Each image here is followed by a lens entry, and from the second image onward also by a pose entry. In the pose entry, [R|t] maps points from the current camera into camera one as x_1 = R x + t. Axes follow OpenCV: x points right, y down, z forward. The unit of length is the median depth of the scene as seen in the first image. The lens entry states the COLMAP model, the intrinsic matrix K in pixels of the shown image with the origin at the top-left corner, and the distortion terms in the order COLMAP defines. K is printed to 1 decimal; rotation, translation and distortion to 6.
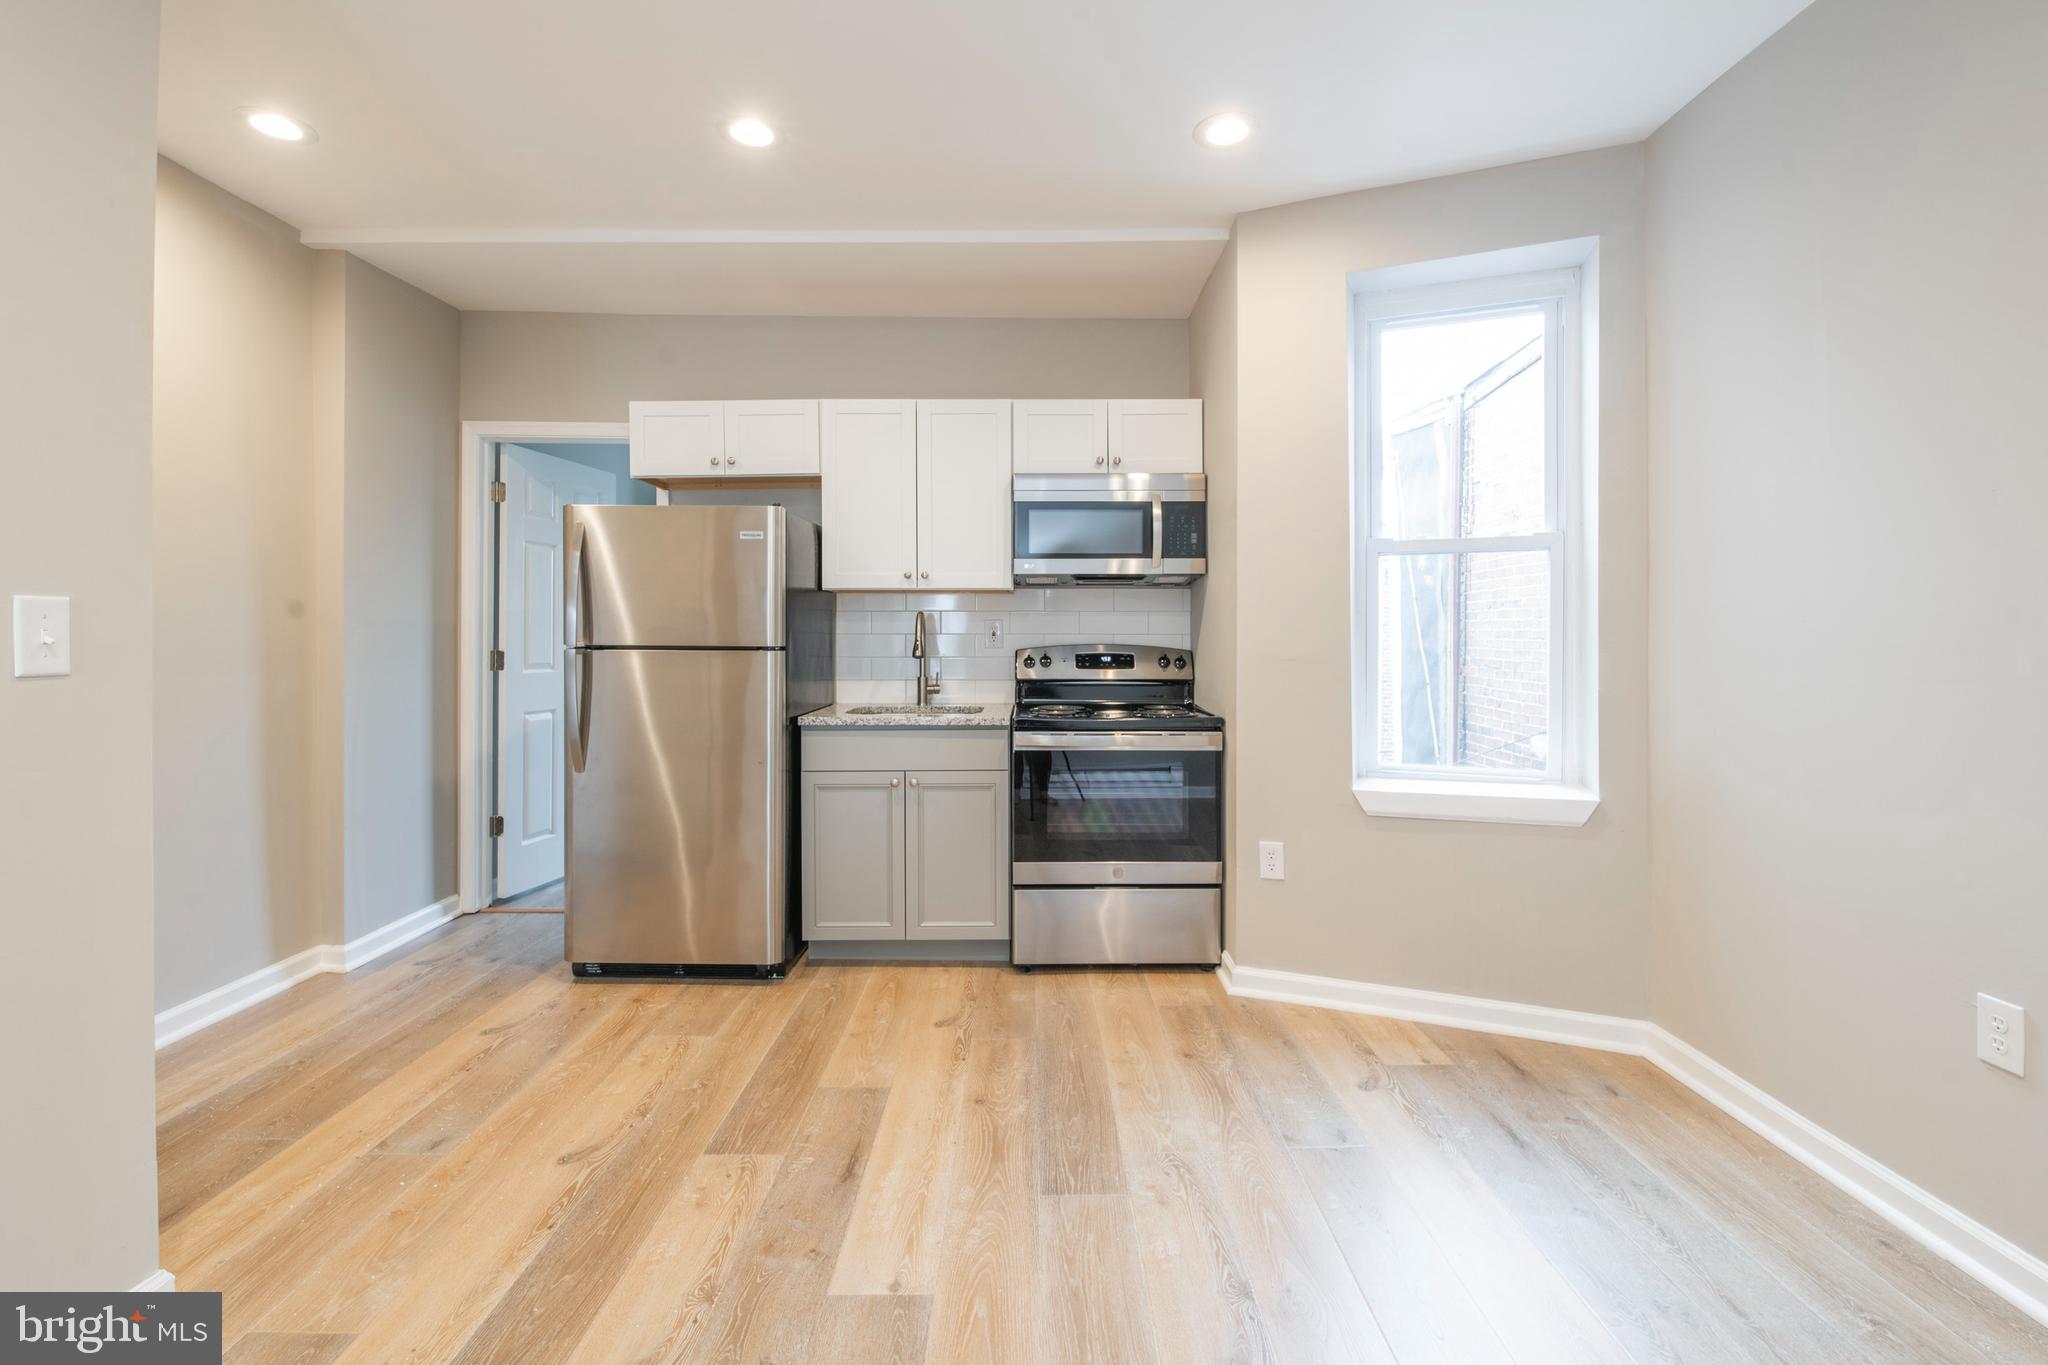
lens RADIAL K [[890.7, 0, 1036.2], [0, 890.7, 636.9], [0, 0, 1]] dist [0.002410, -0.005483]
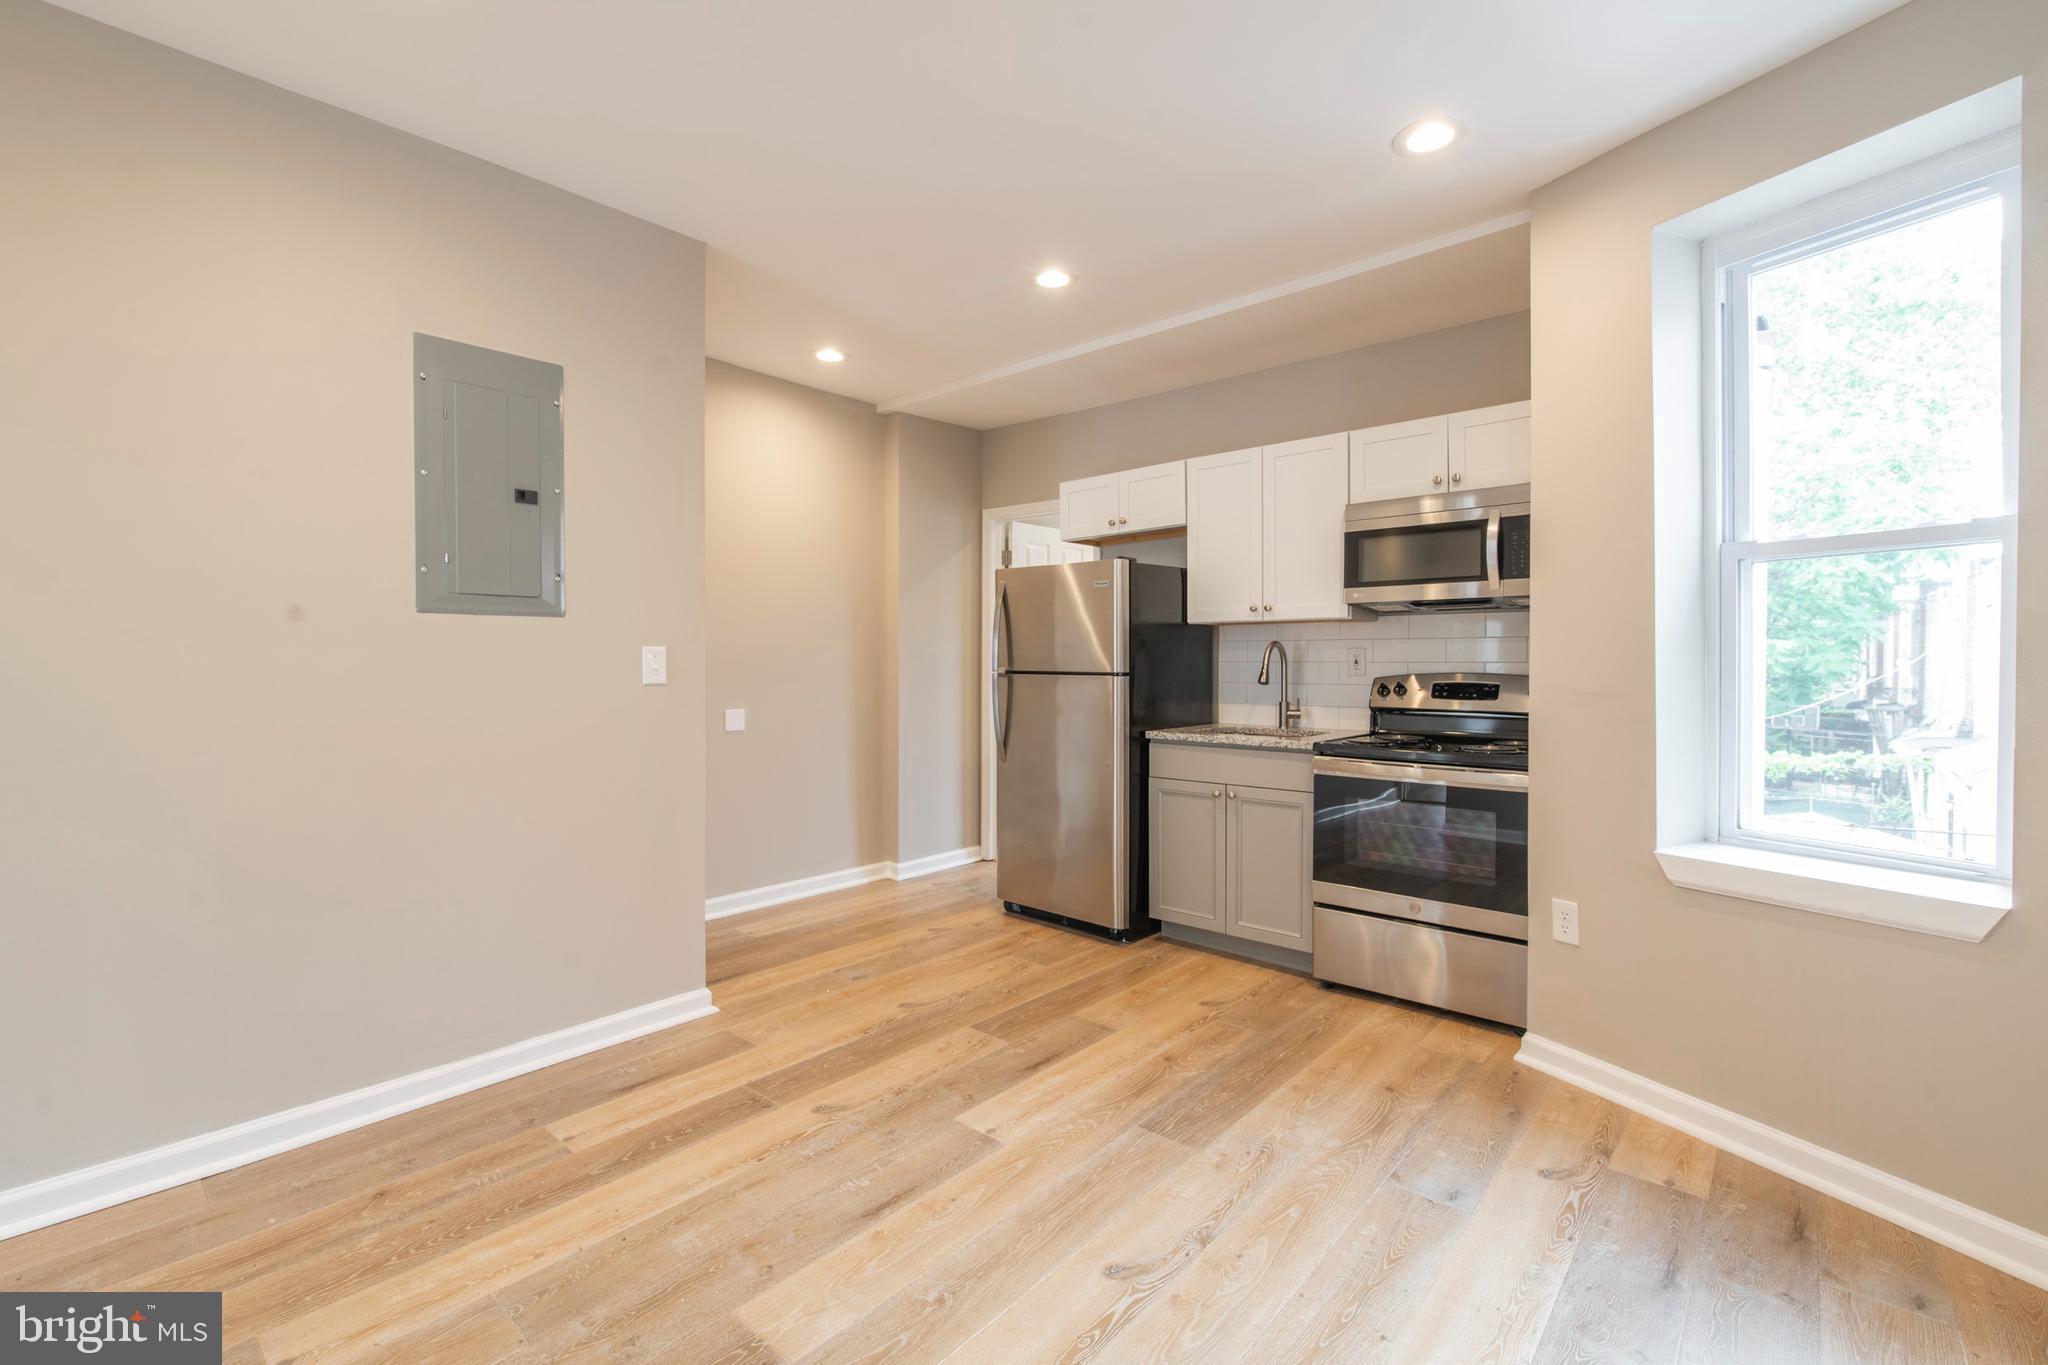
lens RADIAL K [[890.7, 0, 1038.7], [0, 890.7, 670.1], [0, 0, 1]] dist [0.002410, -0.005483]
pose [[0.752187, 0.007202, -0.658910, 0.443774], [-0.000803, 0.999950, 0.010013, -0.004954], [0.658949, -0.007002, 0.752155, 0.000695]]
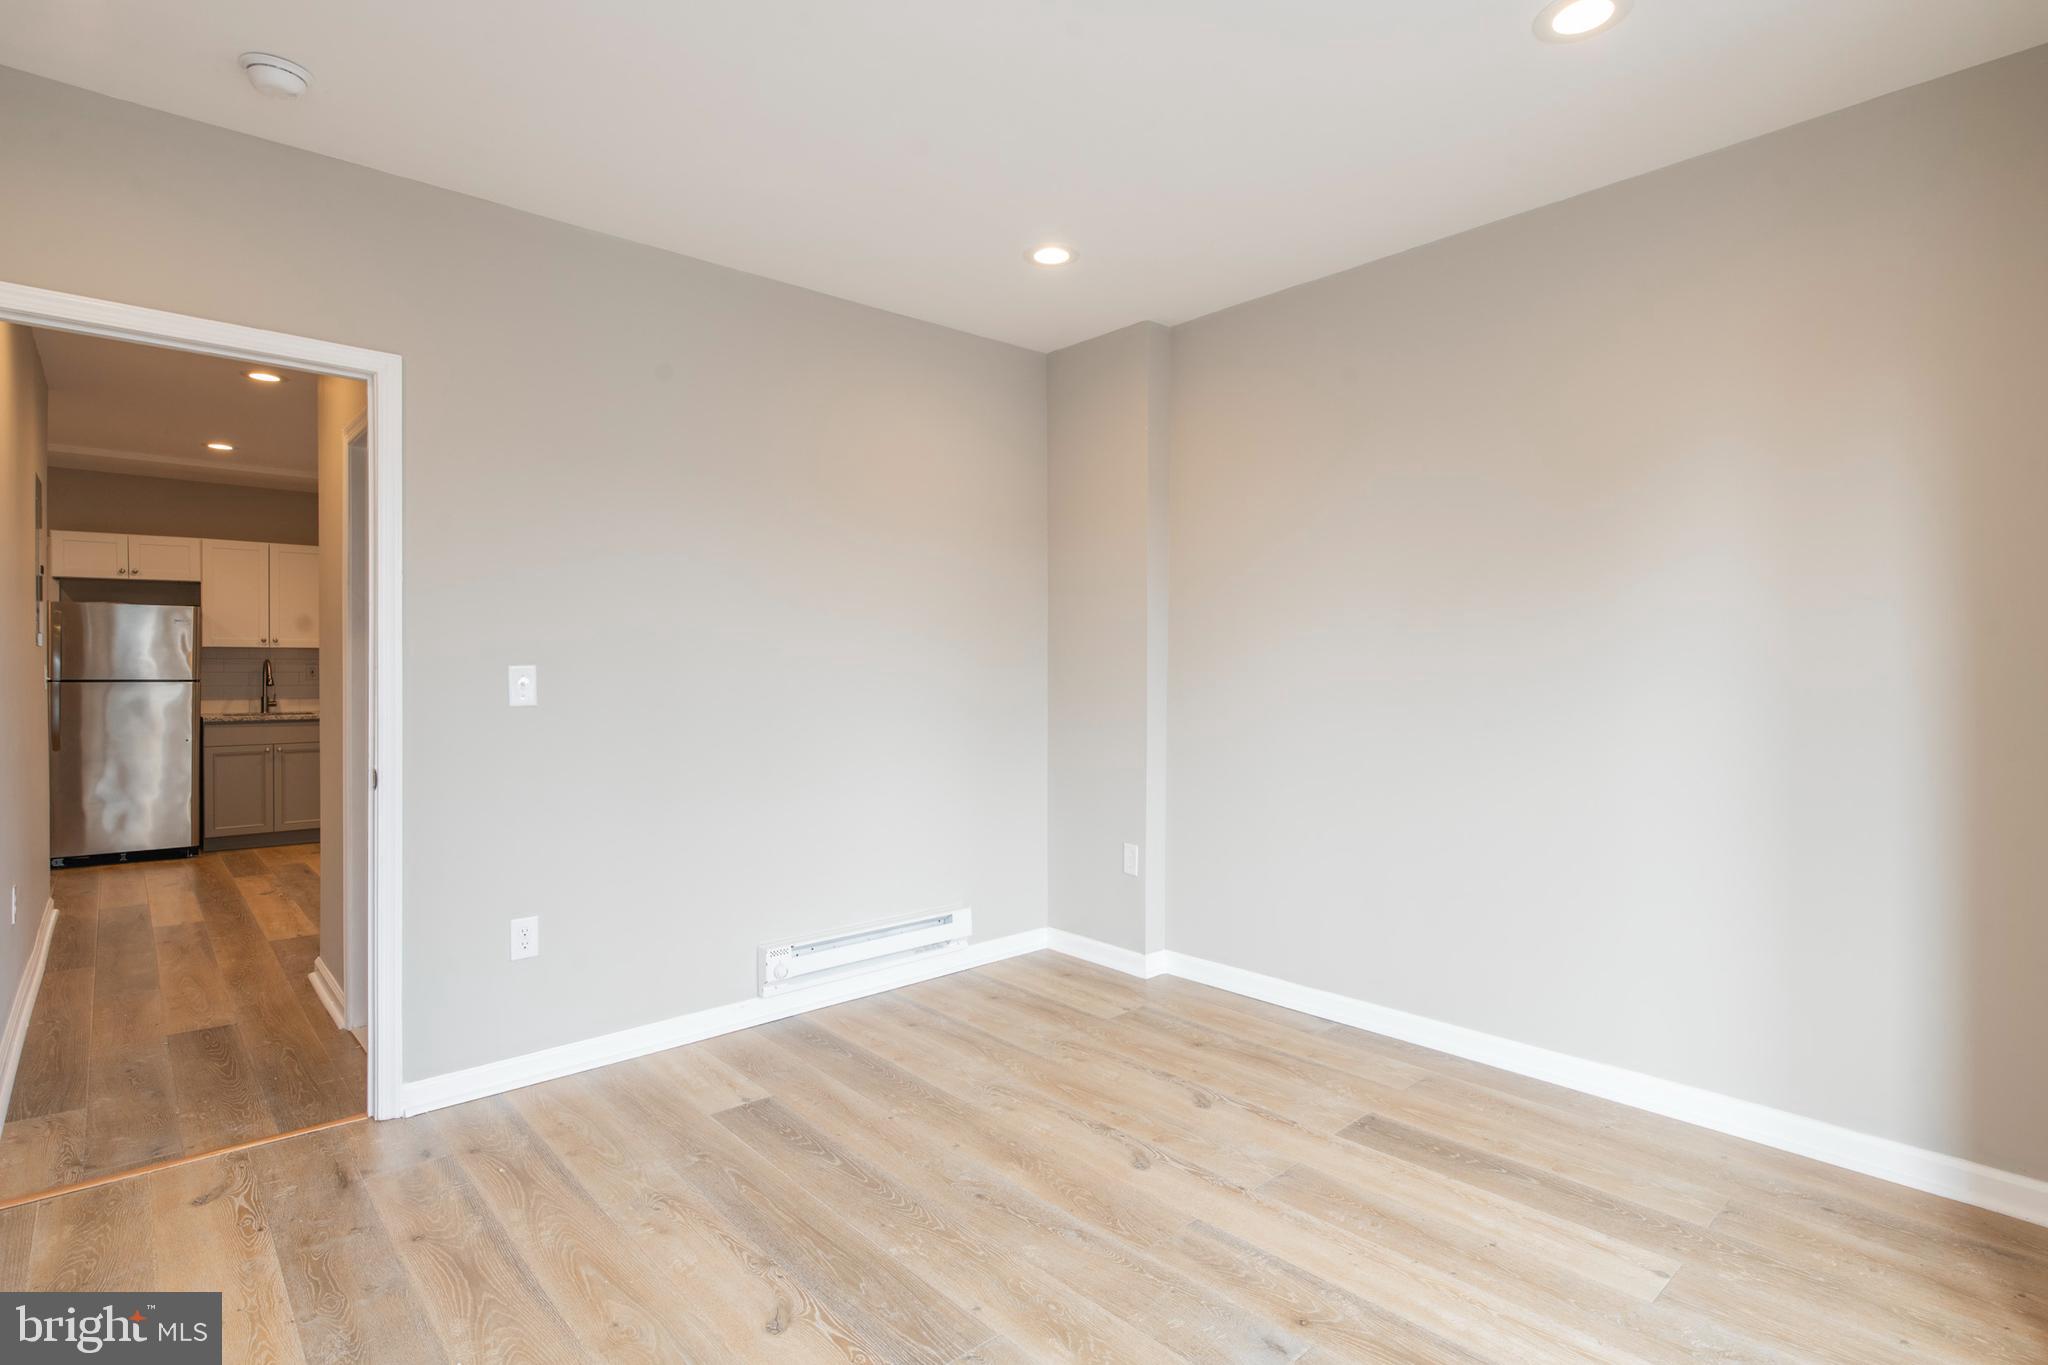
lens RADIAL K [[1012.8, 0, 1070.4], [0, 1012.8, 680.8], [0, 0, 1]] dist [-0.016966, -0.003096]
pose [[0.730055, -0.001935, 0.683385, -0.393330], [-0.006728, 0.999927, 0.010018, -0.021558], [-0.683355, -0.011911, 0.729989, -1.881497]]
